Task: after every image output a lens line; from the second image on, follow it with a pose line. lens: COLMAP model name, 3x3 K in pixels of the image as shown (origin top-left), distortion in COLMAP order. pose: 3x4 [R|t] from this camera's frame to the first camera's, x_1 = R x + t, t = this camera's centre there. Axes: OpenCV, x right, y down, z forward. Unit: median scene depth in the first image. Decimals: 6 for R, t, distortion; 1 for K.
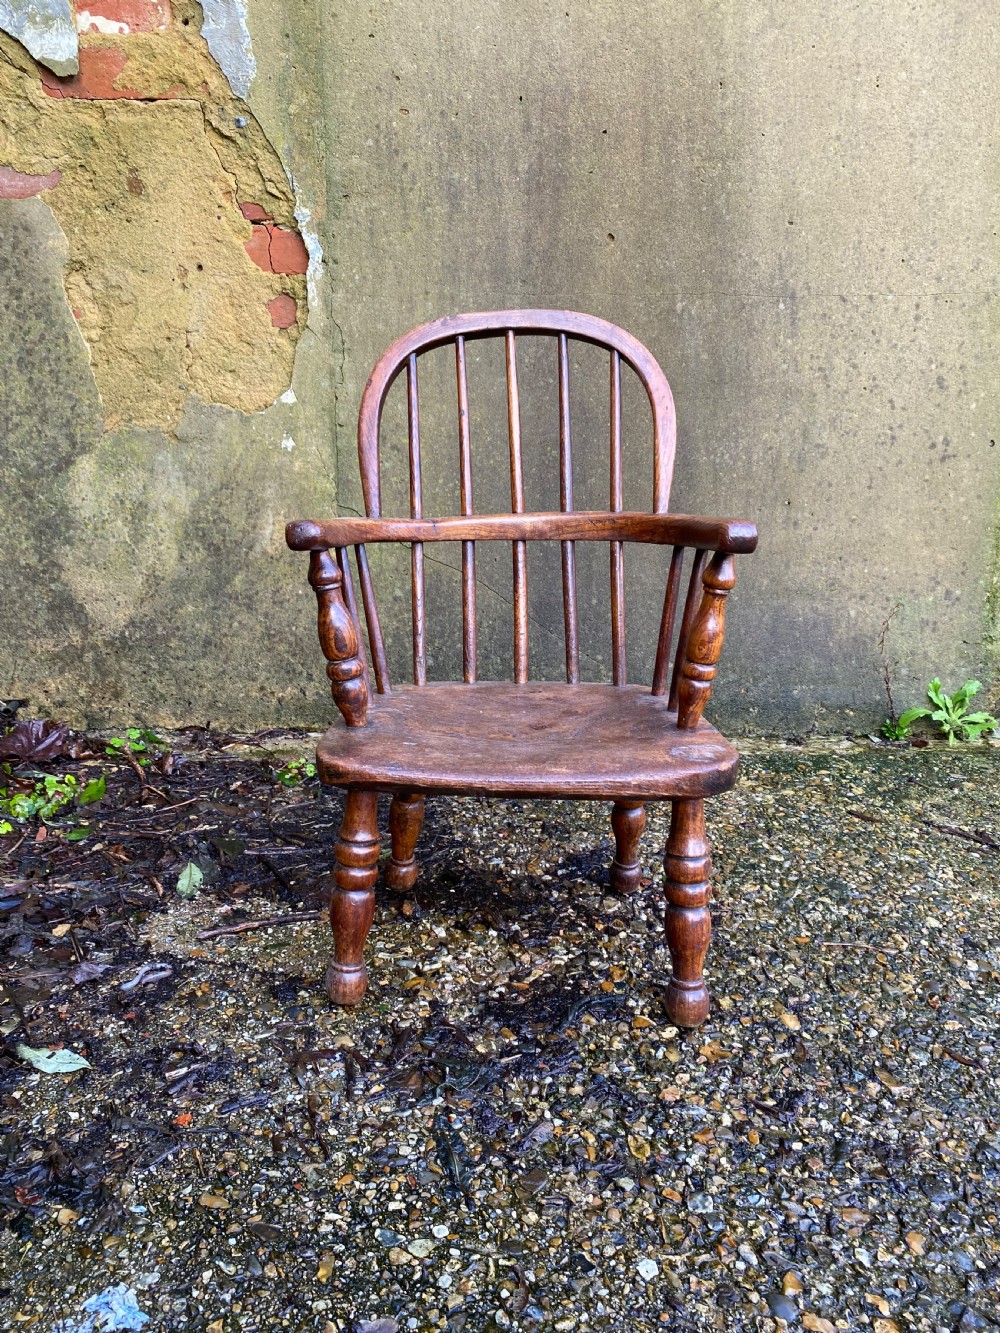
lens RADIAL K [[1021.3, 0, 490.6], [0, 1021.3, 659.8], [0, 0, 1]] dist [0.016159, -0.009131]
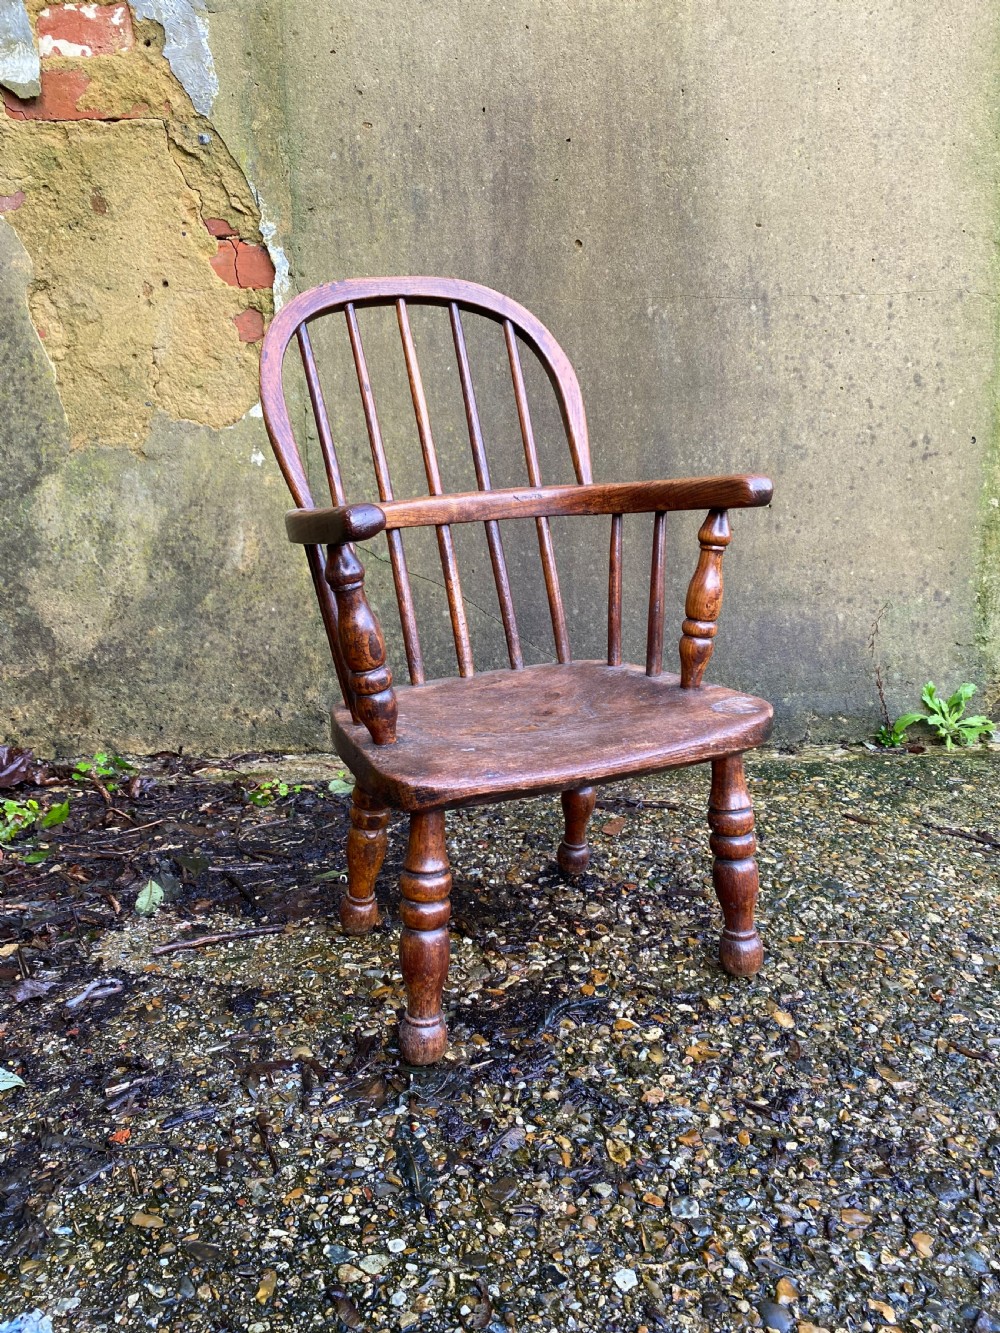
lens RADIAL K [[1021.3, 0, 494.5], [0, 1021.3, 655.2], [0, 0, 1]] dist [0.016159, -0.009131]
pose [[0.999627, -0.027245, 0.001946, 0.031323], [0.027313, 0.997825, -0.059998, 0.060267], [-0.000307, 0.060029, 0.998197, 0.042685]]
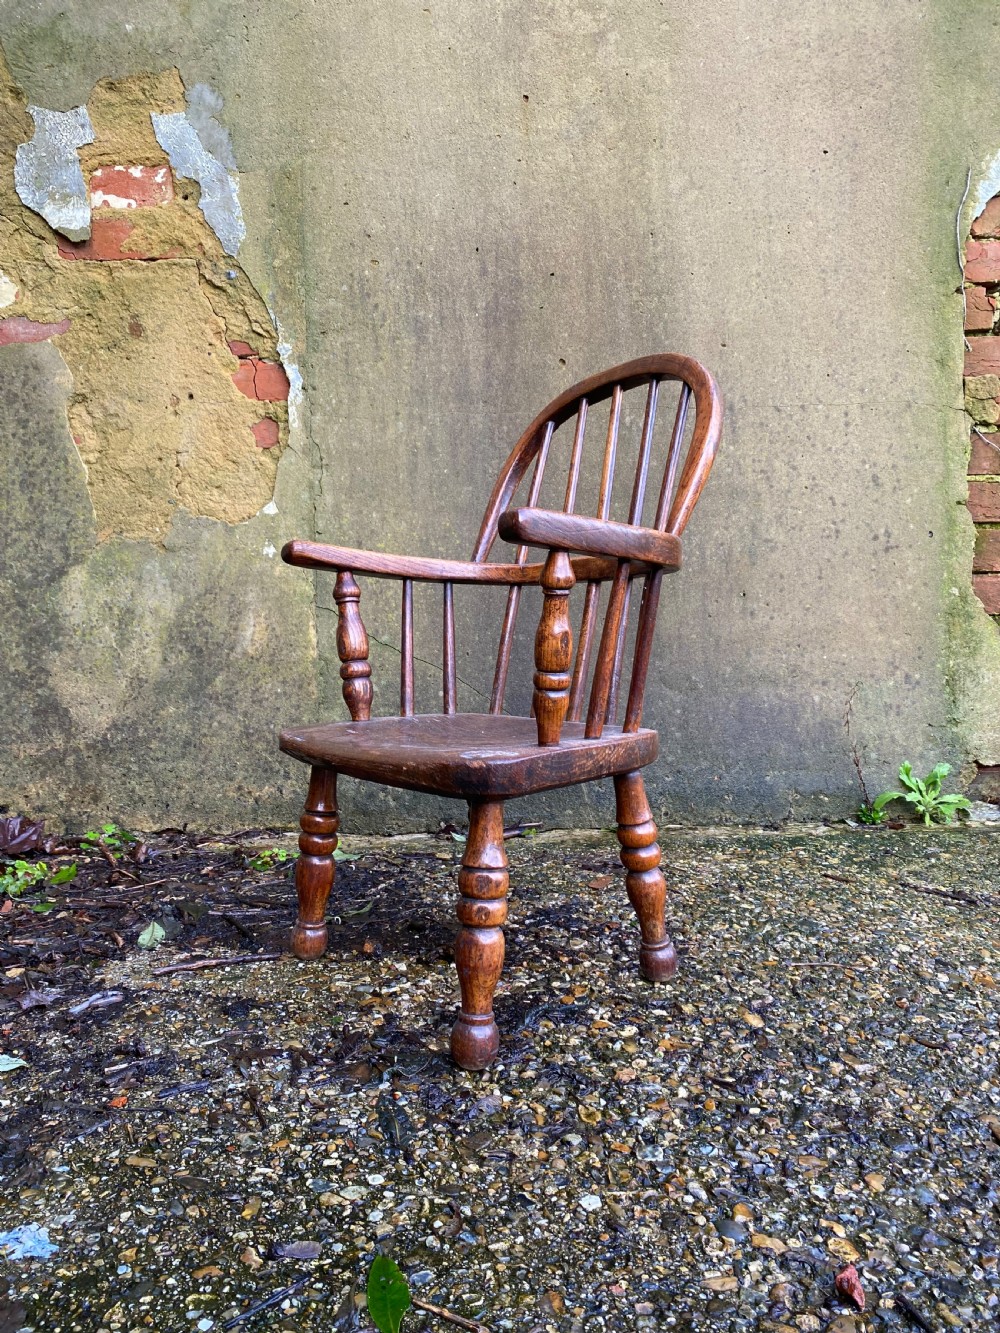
lens RADIAL K [[1021.3, 0, 494.8], [0, 1021.3, 654.6], [0, 0, 1]] dist [0.016159, -0.009131]
pose [[0.999582, -0.028914, -0.000097, 0.048158], [0.028230, 0.976672, -0.212872, 0.180762], [0.006250, 0.212780, 0.977080, -0.022448]]
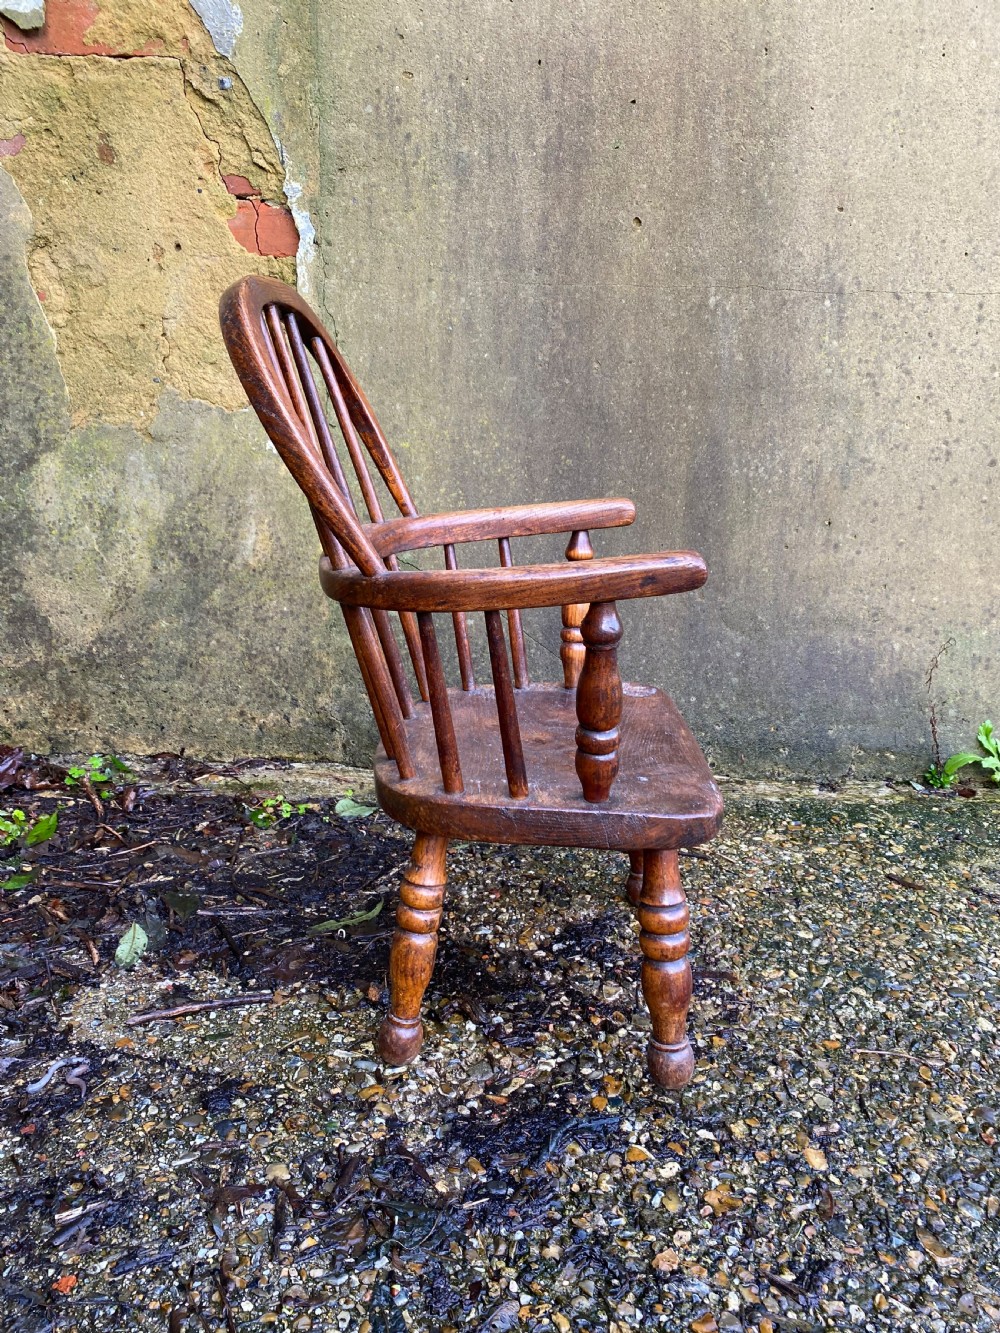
lens RADIAL K [[1021.3, 0, 507.0], [0, 1021.3, 670.2], [0, 0, 1]] dist [0.016159, -0.009131]
pose [[0.999574, 0.025049, -0.014947, 0.036832], [-0.024855, 0.999606, 0.013034, -0.042185], [0.015267, -0.012657, 0.999803, 0.139103]]
